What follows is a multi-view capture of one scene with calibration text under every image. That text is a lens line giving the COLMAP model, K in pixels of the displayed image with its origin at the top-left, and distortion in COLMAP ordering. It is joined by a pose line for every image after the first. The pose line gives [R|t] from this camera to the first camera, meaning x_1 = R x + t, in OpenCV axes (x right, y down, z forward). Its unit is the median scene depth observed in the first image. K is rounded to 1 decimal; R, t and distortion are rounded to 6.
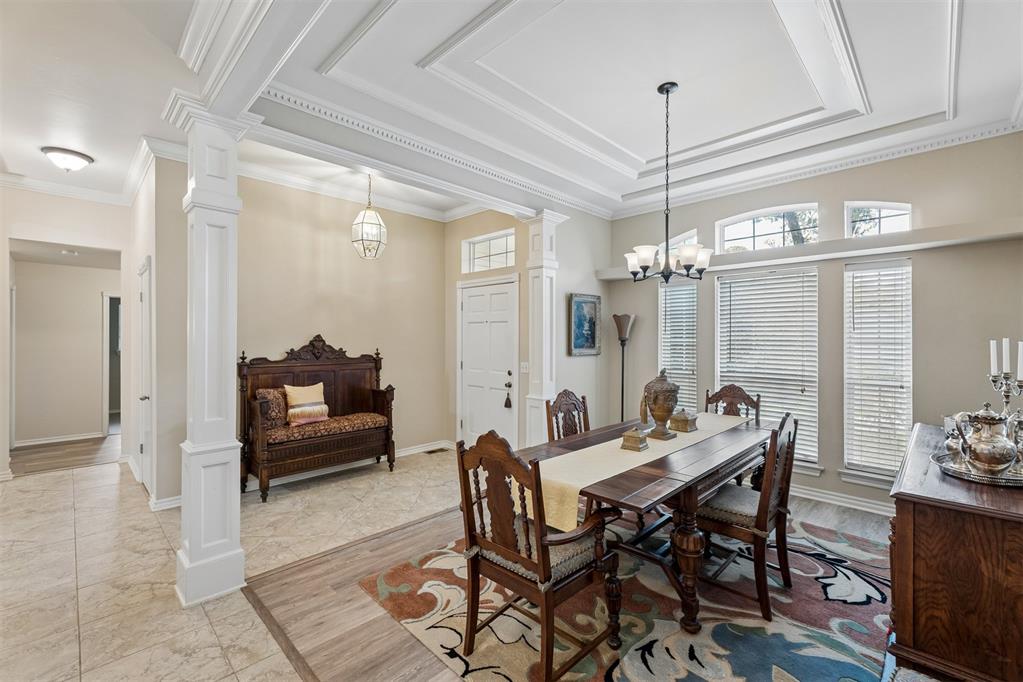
lens RADIAL K [[433.4, 0, 502.9], [0, 433.4, 344.0], [0, 0, 1]] dist [0.006860, -0.000244]
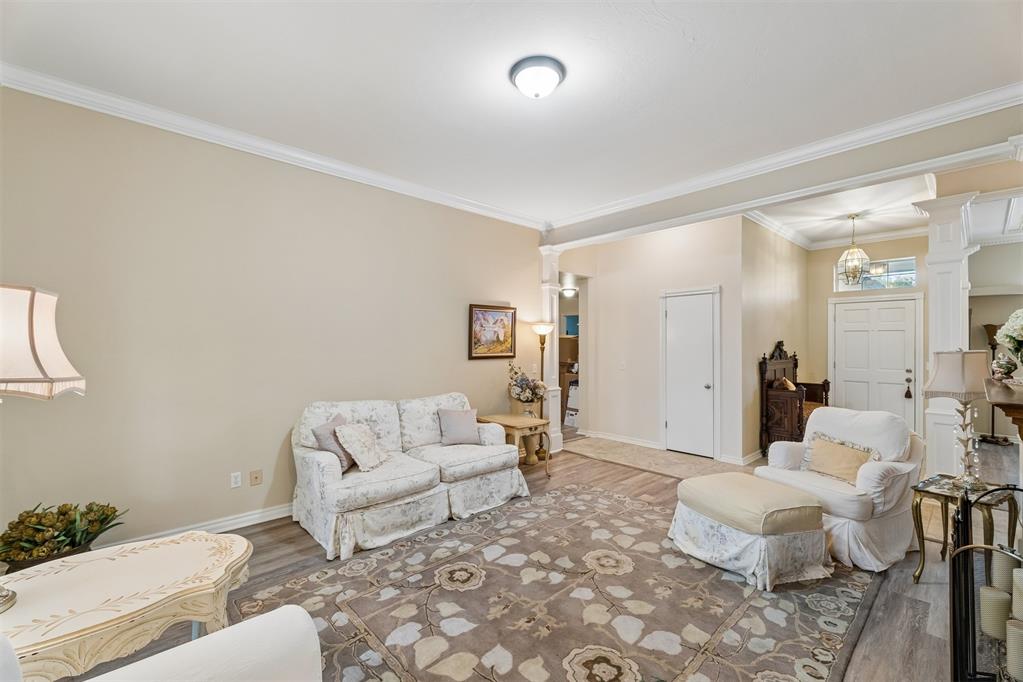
lens RADIAL K [[433.4, 0, 502.9], [0, 433.4, 338.5], [0, 0, 1]] dist [0.006860, -0.000244]
pose [[0.999085, -0.002565, -0.042695, -1.175078], [0.001695, 0.999791, -0.020395, -0.004256], [0.042738, 0.020304, 0.998880, -0.354011]]
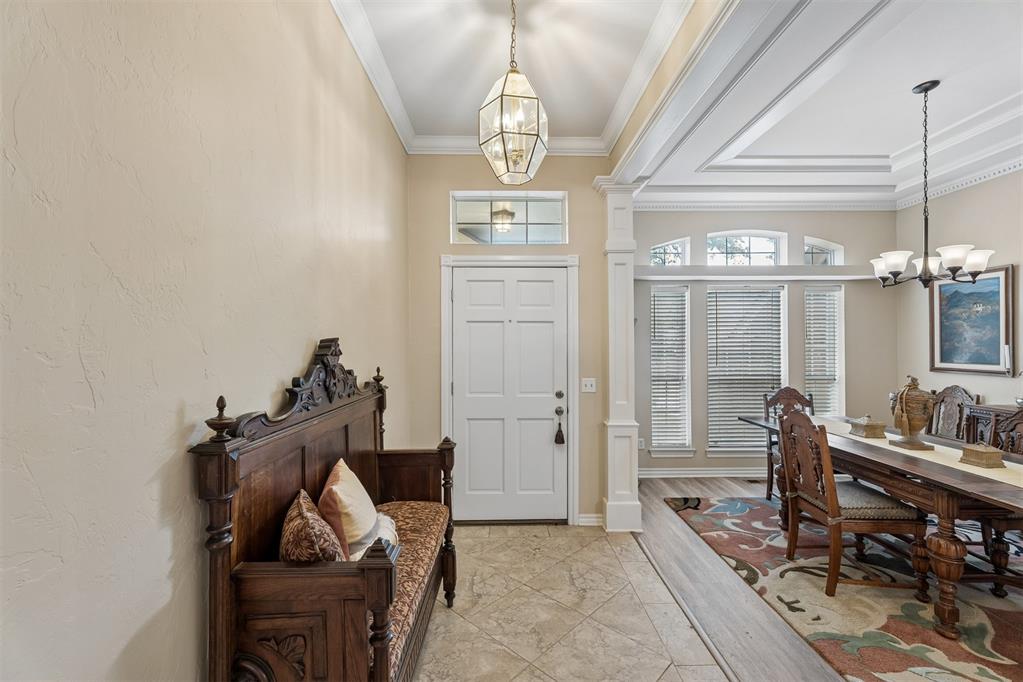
lens RADIAL K [[433.4, 0, 511.2], [0, 433.4, 345.8], [0, 0, 1]] dist [0.006860, -0.000244]
pose [[0.693038, -0.007381, 0.720864, -0.573561], [0.014160, 0.999894, -0.003376, -0.011748], [-0.720762, 0.012547, 0.693069, 0.587875]]
